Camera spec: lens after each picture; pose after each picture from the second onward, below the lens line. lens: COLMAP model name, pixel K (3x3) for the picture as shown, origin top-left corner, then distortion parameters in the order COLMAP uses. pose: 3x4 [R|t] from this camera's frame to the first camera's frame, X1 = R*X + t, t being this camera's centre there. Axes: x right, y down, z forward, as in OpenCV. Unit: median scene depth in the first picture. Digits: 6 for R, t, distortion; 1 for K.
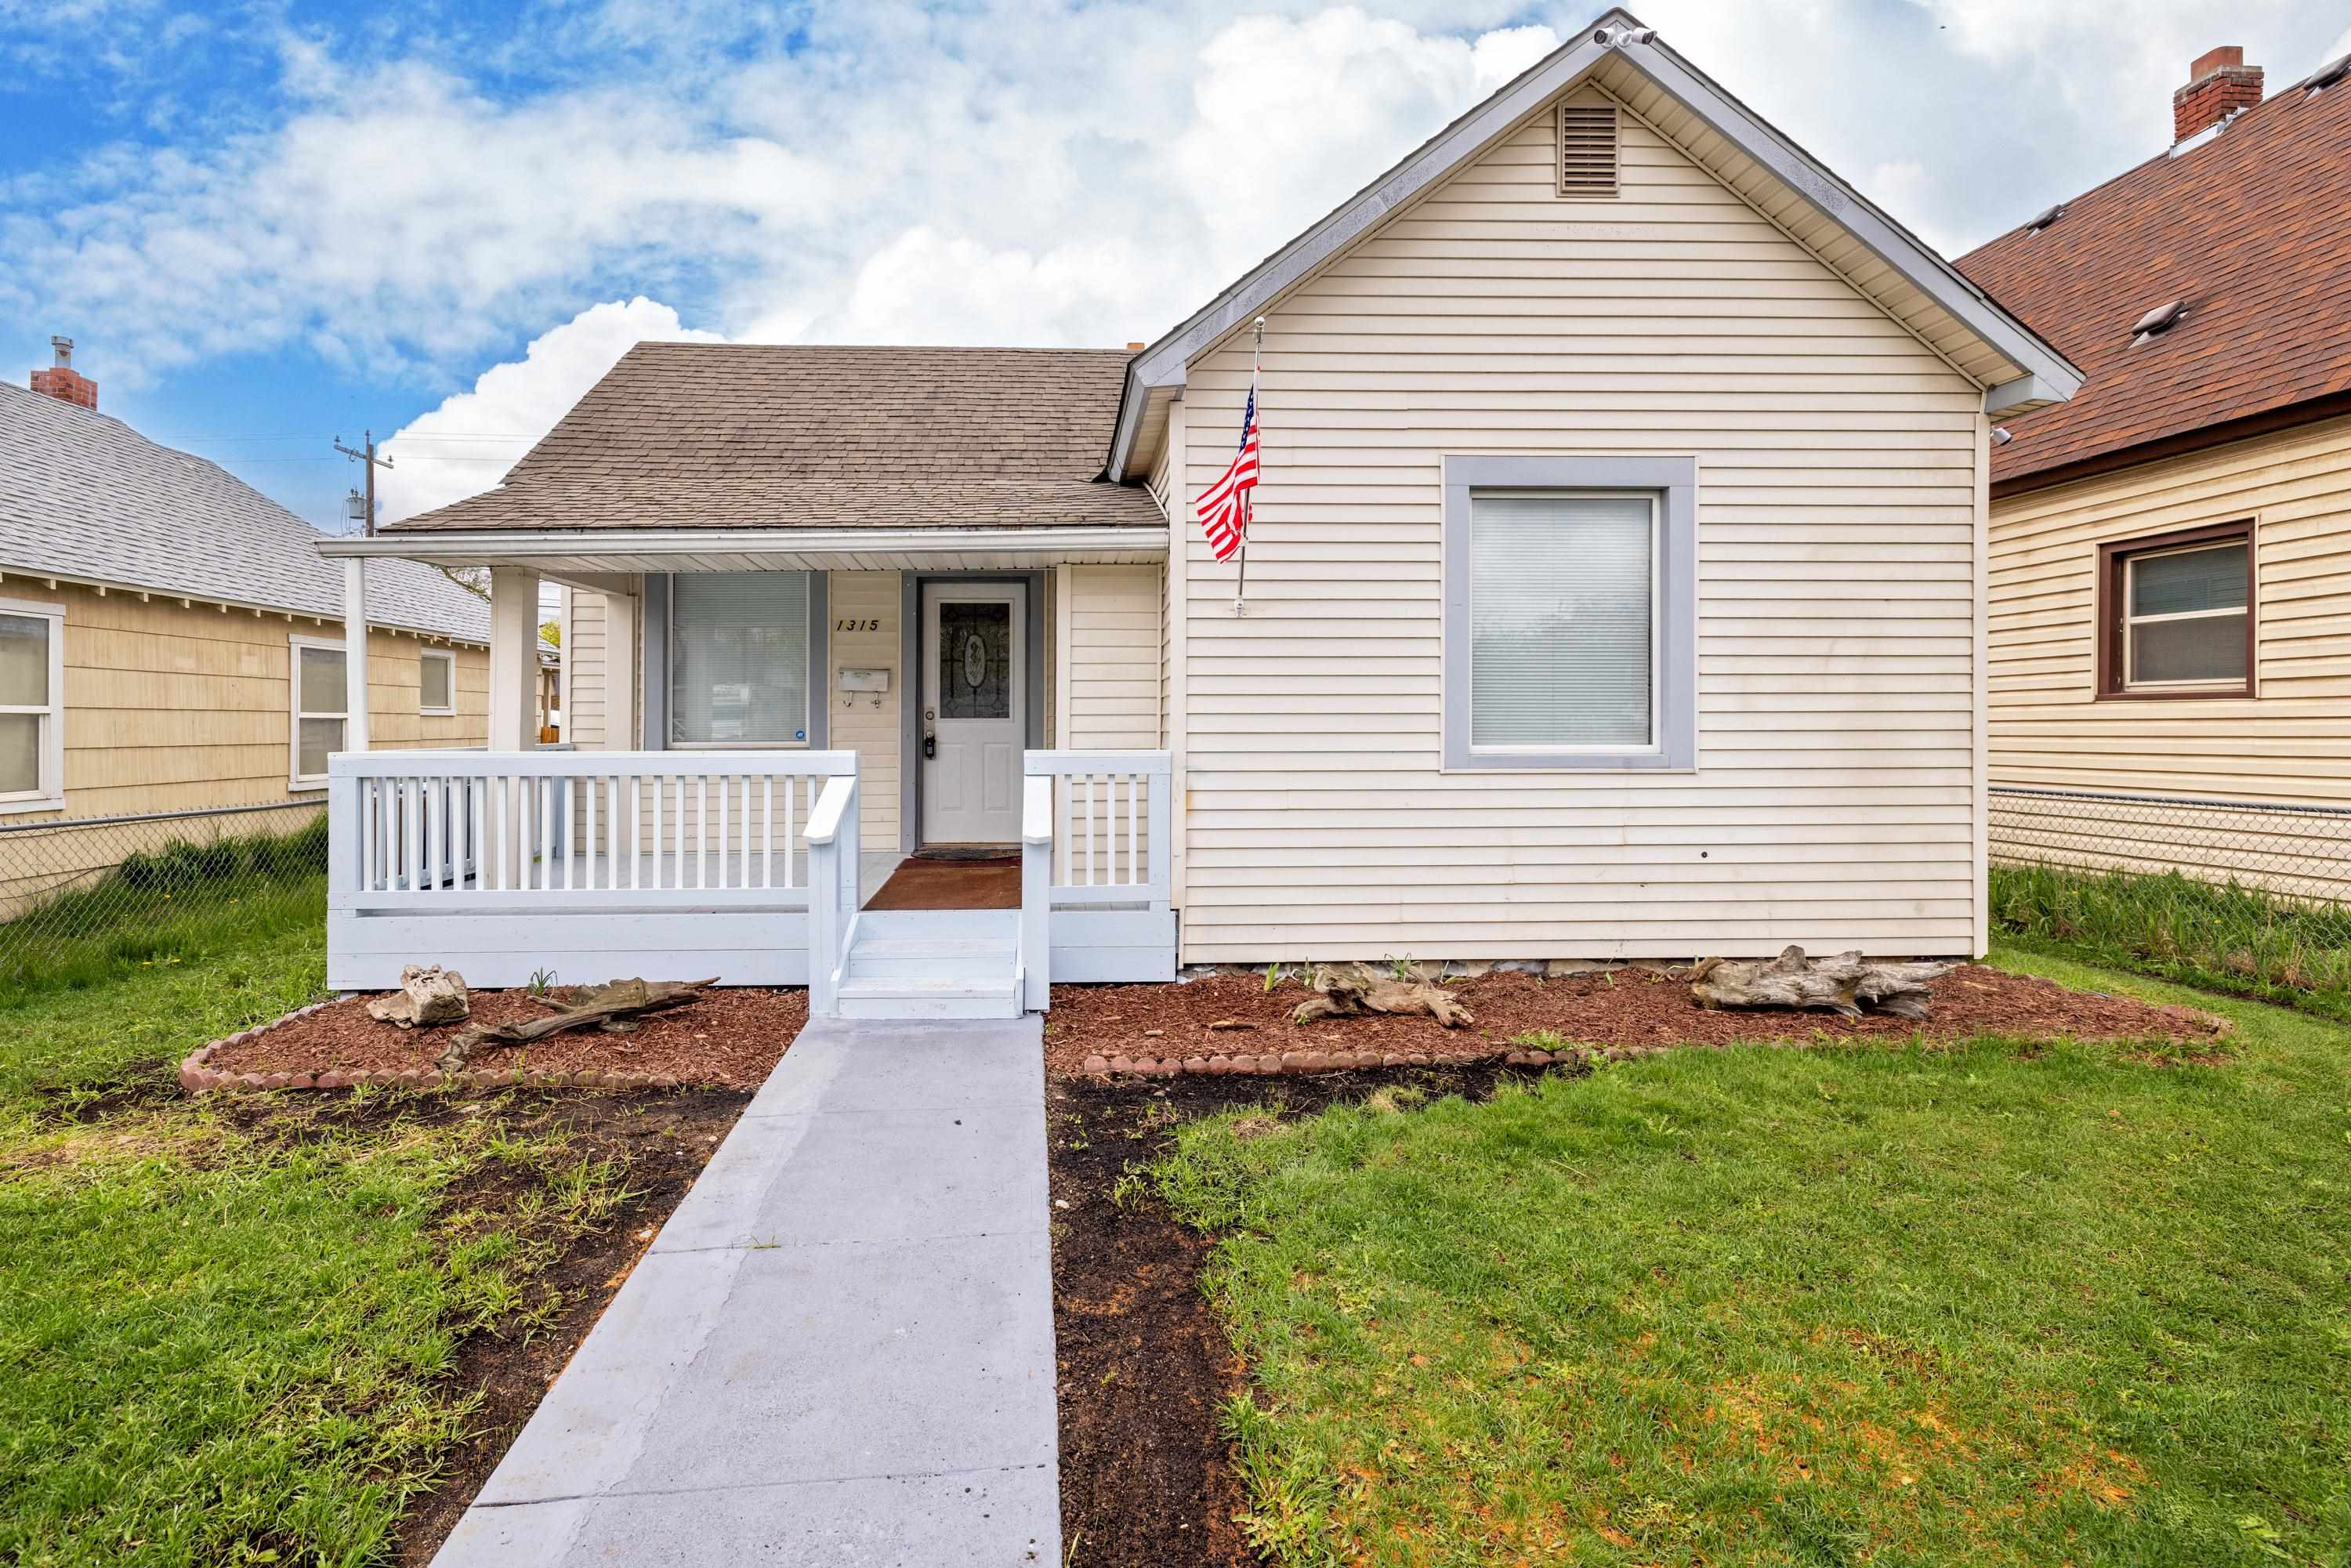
lens RADIAL K [[1058.9, 0, 1077.6], [0, 1058.9, 731.9], [0, 0, 1]] dist [0.000188, 0.001011]
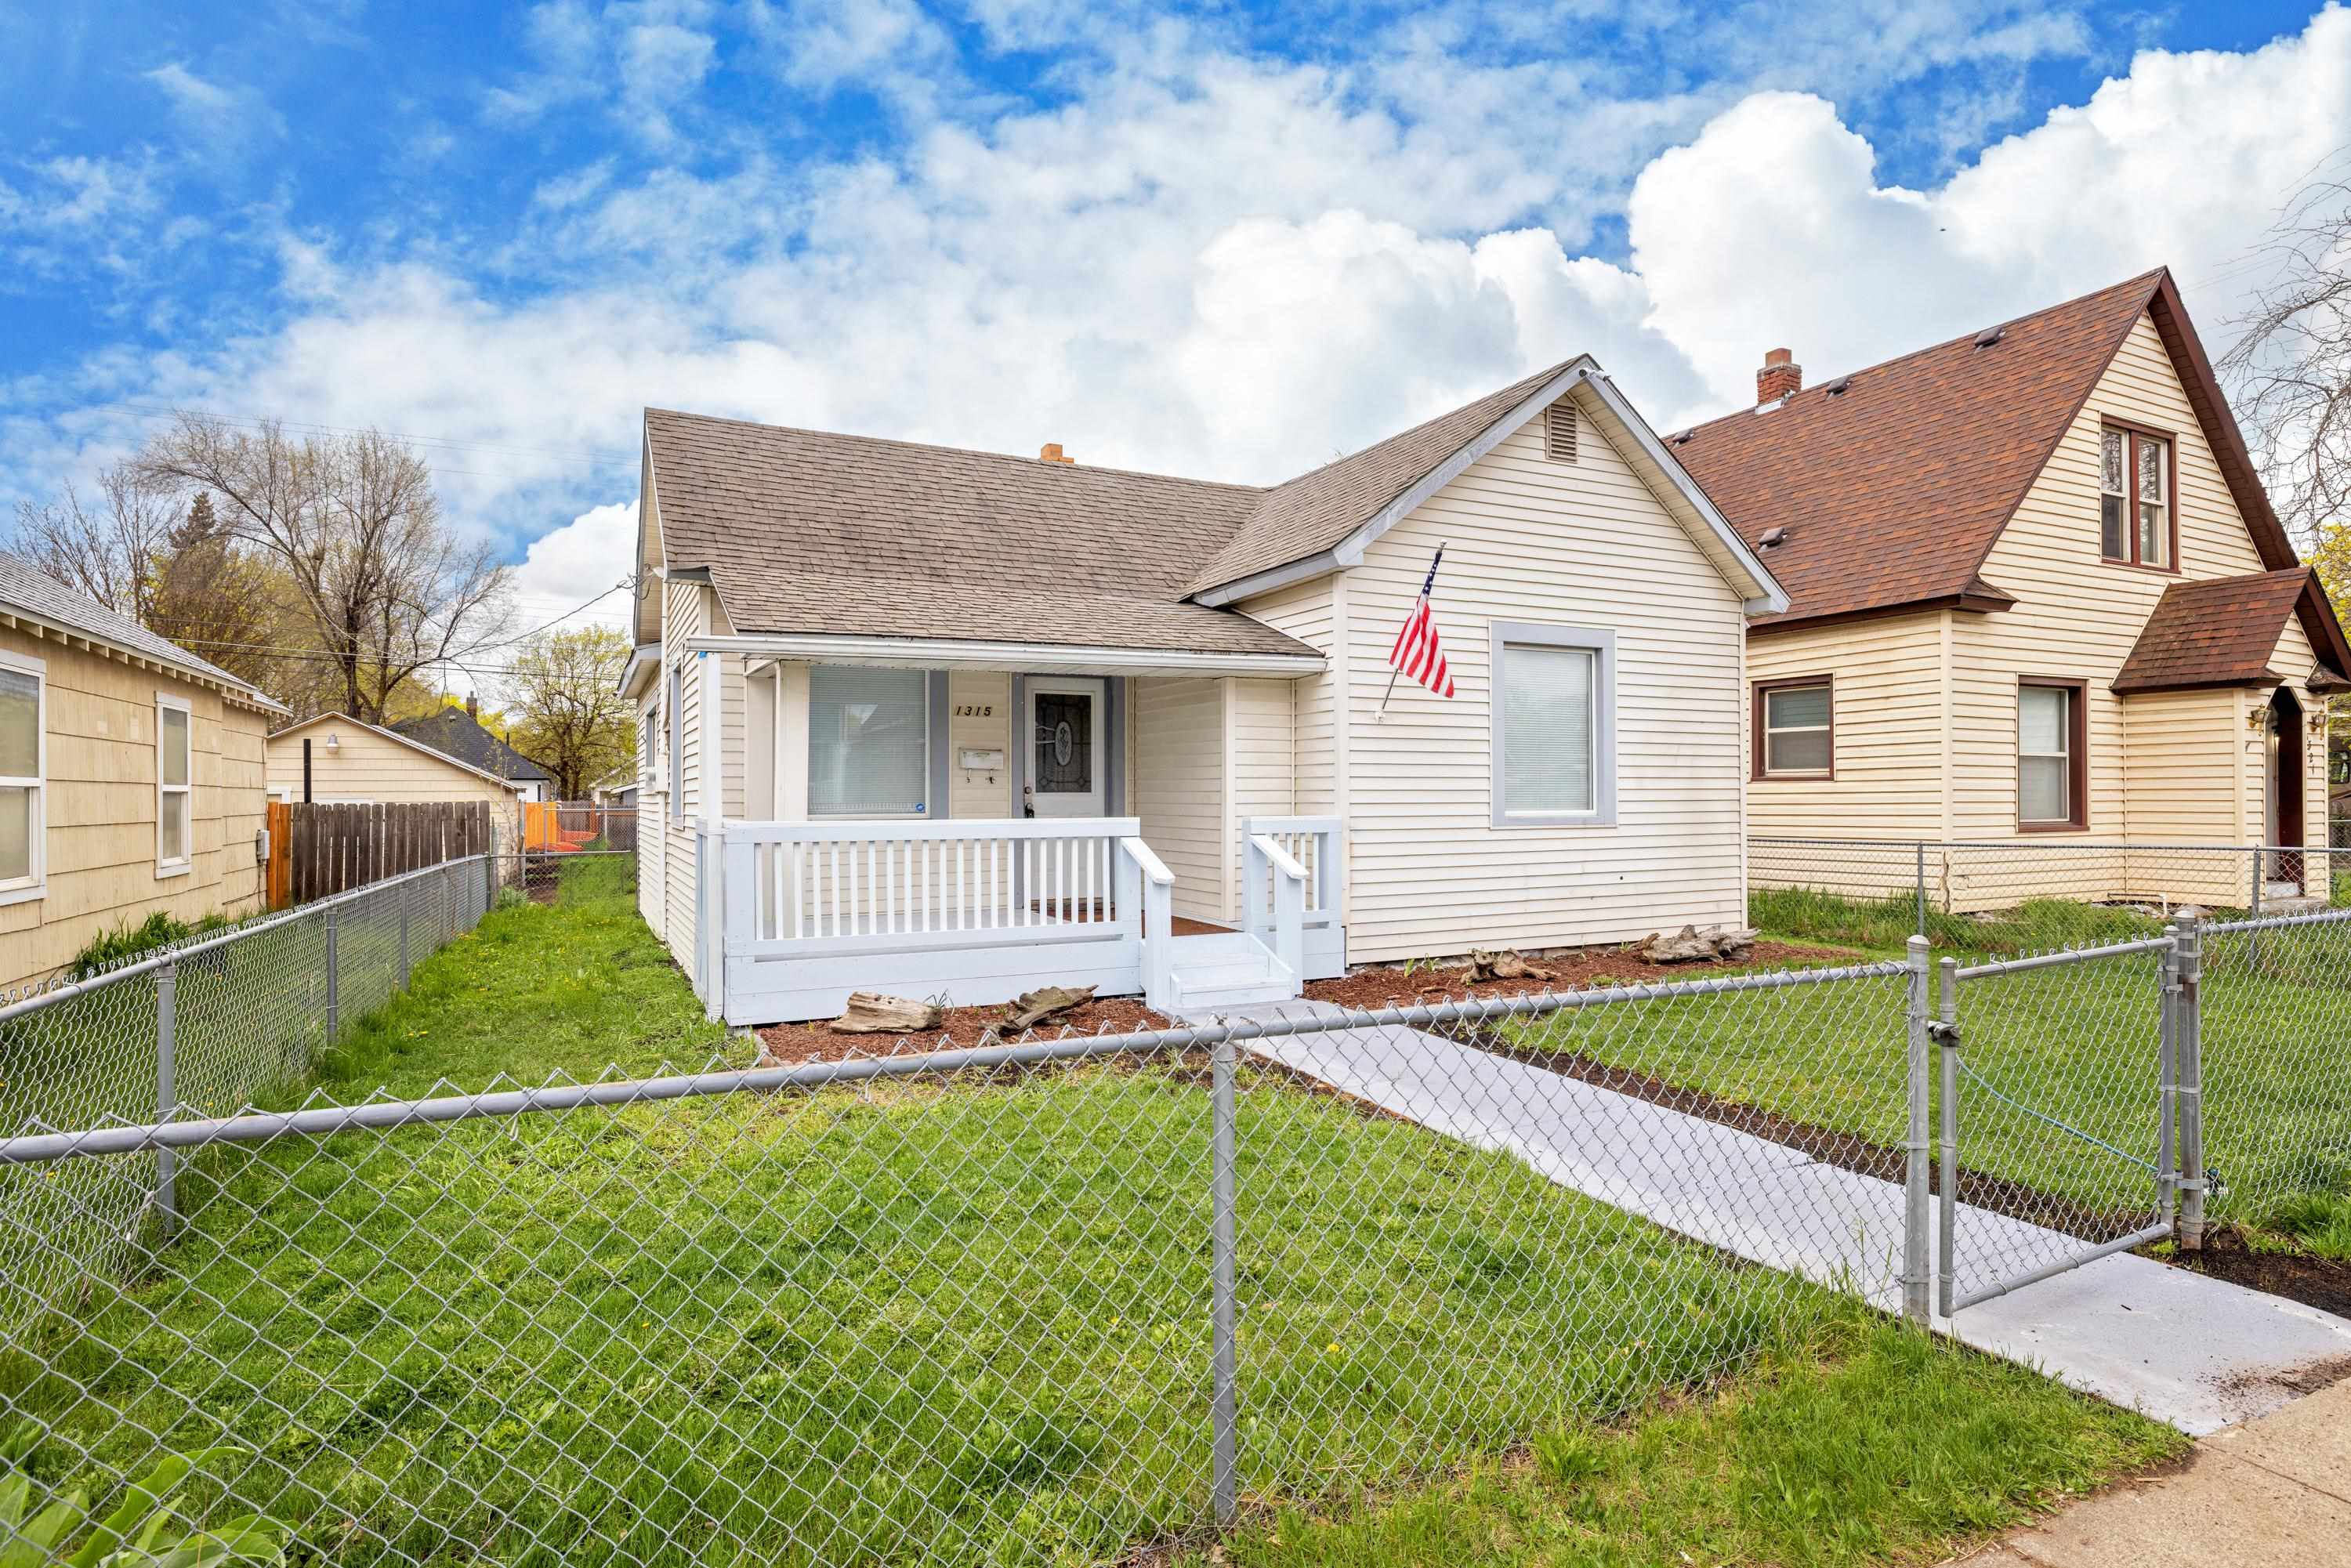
lens RADIAL K [[1212.2, 0, 1187.6], [0, 1212.2, 792.7], [0, 0, 1]] dist [-0.003897, -0.000543]
pose [[0.910506, 0.000100, 0.413497, -0.743331], [0.004818, 0.999930, -0.010851, 0.003379], [-0.413469, 0.011872, 0.910441, -0.388694]]
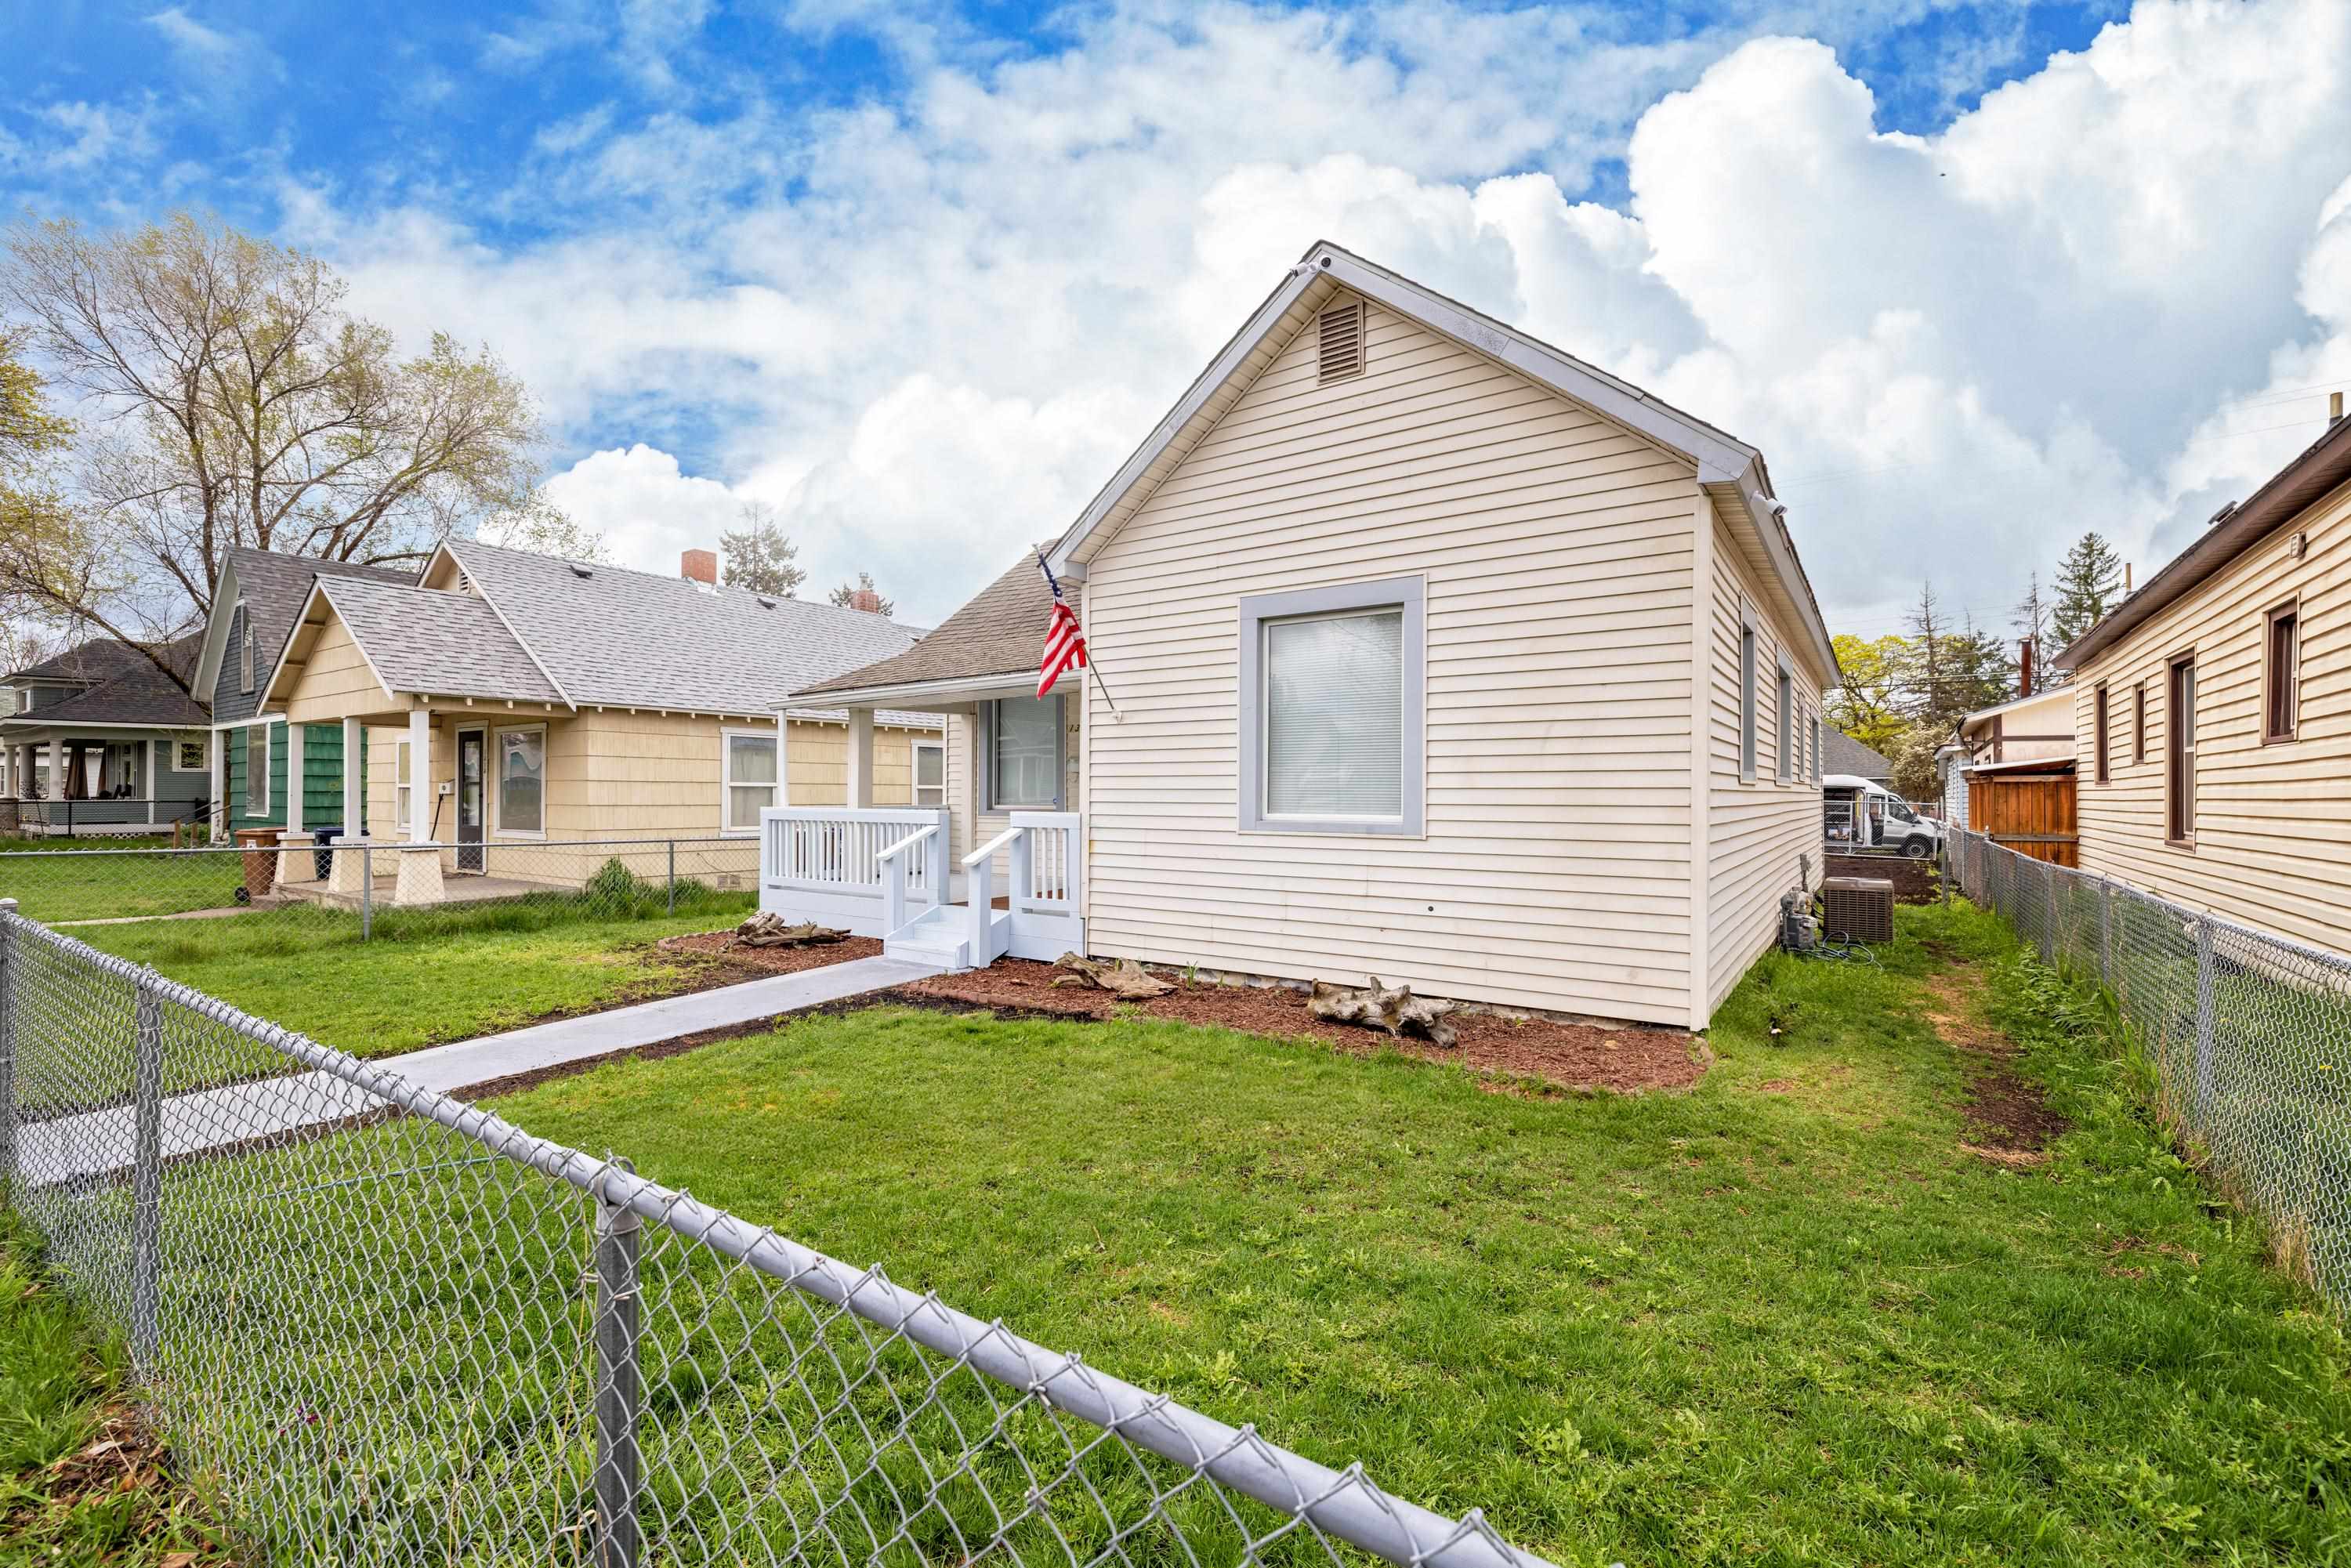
lens RADIAL K [[1016.1, 0, 1168.4], [0, 1016.1, 793.4], [0, 0, 1]] dist [-0.000916, 0.000350]
pose [[0.801439, 0.005090, -0.598055, 1.004590], [-0.009300, 0.999949, -0.003953, -0.005700], [0.598005, 0.008730, 0.801445, -0.085085]]
